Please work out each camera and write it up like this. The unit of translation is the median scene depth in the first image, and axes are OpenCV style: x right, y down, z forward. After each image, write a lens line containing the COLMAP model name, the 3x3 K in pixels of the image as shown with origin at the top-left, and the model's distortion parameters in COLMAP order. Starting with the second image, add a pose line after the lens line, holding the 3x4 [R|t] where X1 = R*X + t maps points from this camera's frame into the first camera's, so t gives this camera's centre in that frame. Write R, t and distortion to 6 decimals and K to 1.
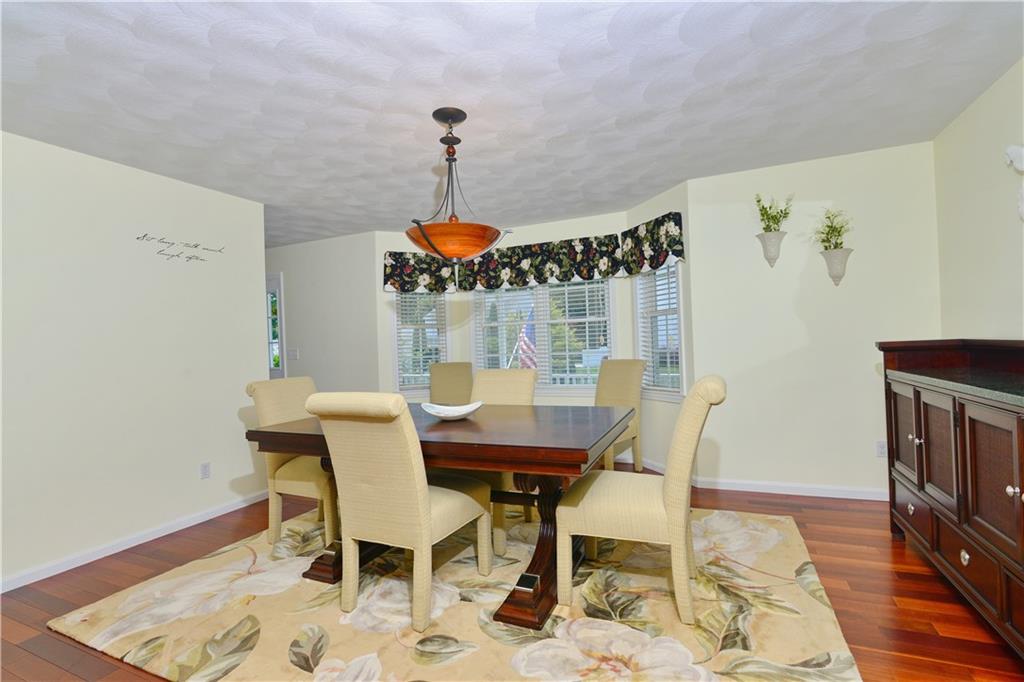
lens RADIAL K [[471.6, 0, 515.7], [0, 471.6, 338.9], [0, 0, 1]] dist [-0.018308, -0.000002]
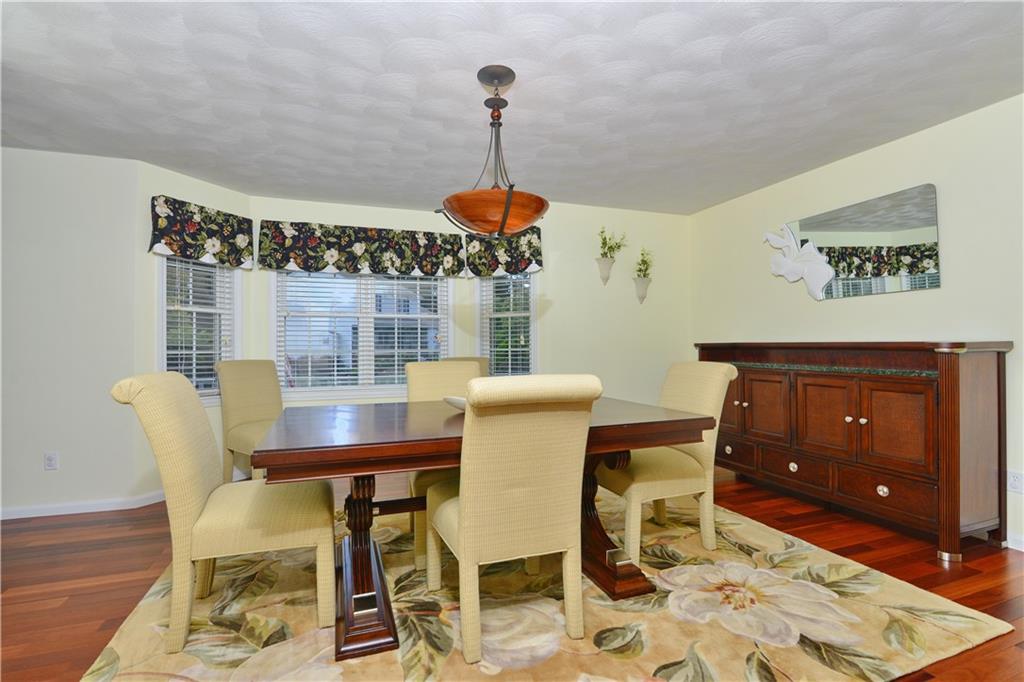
lens RADIAL K [[471.6, 0, 513.3], [0, 471.6, 339.1], [0, 0, 1]] dist [-0.018308, -0.000002]
pose [[0.726192, 0.041262, 0.686252, -0.389203], [-0.027219, 0.999140, -0.031272, 0.031952], [-0.686953, 0.004031, 0.726691, 0.175606]]
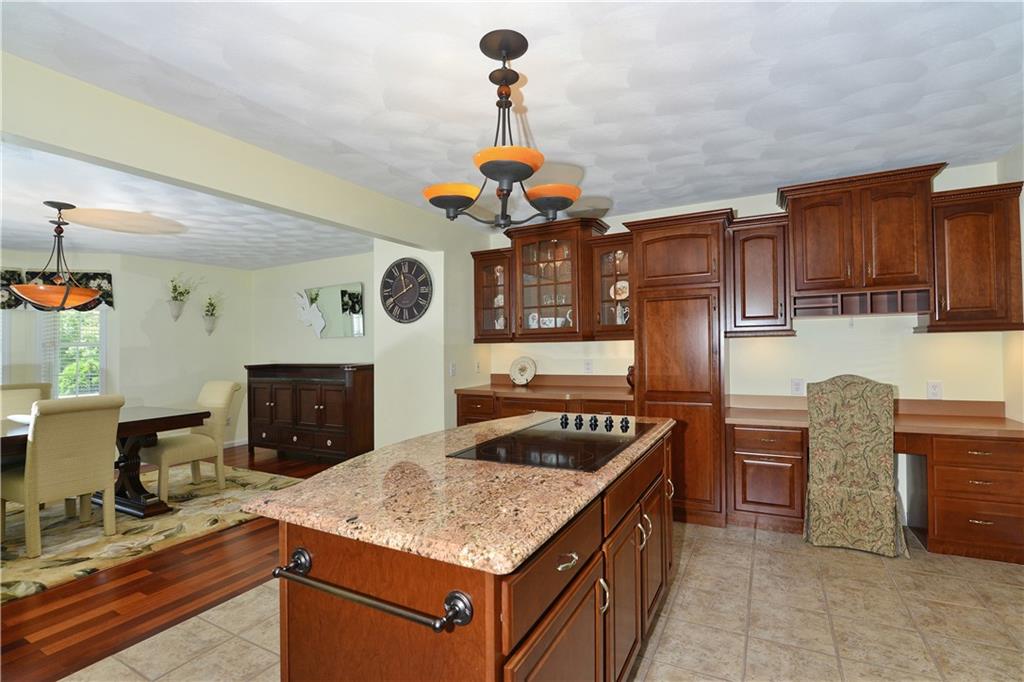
lens RADIAL K [[471.6, 0, 509.1], [0, 471.6, 336.4], [0, 0, 1]] dist [-0.018308, -0.000002]
pose [[0.100341, 0.055891, 0.993382, -0.735046], [0.008379, 0.998338, -0.057016, 0.003431], [-0.994918, 0.014044, 0.099706, -0.255772]]
